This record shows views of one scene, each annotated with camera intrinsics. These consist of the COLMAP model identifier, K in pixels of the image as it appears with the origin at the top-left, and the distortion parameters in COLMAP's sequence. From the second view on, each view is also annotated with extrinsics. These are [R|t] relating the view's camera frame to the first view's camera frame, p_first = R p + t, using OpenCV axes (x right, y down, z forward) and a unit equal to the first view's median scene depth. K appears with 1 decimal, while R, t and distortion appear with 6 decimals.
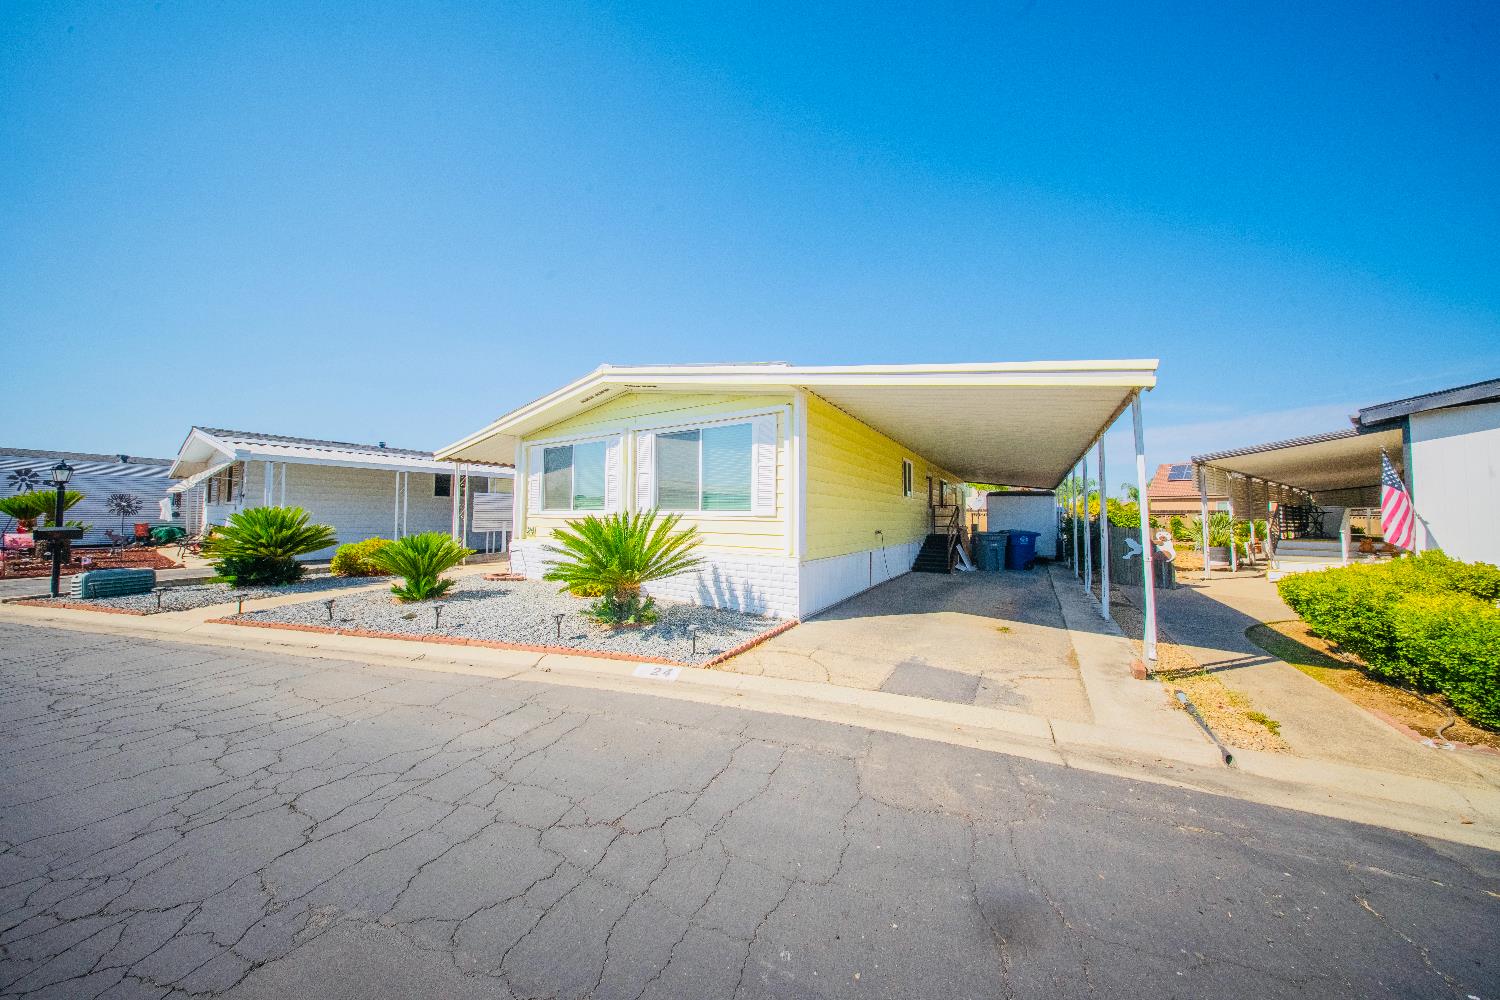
lens RADIAL K [[438.6, 0, 755.6], [0, 438.6, 496.0], [0, 0, 1]] dist [-0.000428, -0.000009]
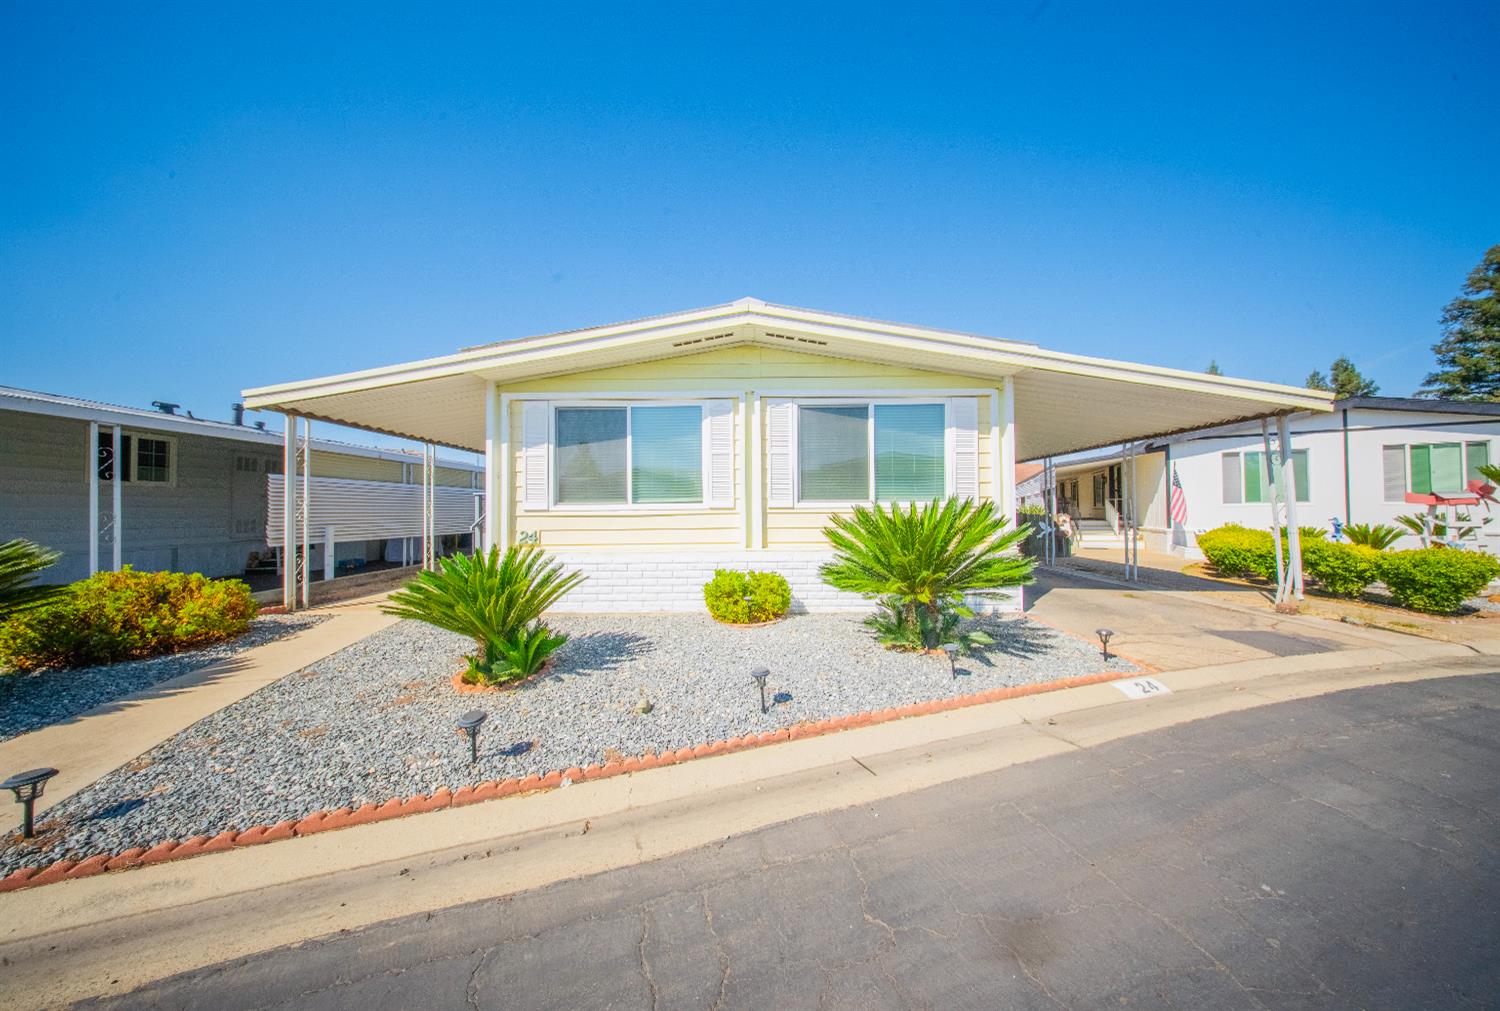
lens RADIAL K [[442.0, 0, 750.0], [0, 442.0, 505.5], [0, 0, 1]] dist [-0.007659, -0.000010]
pose [[0.850740, -0.008821, 0.525513, -0.718436], [-0.007769, 0.999539, 0.029354, 0.015375], [-0.525530, -0.029055, 0.850279, 0.375598]]
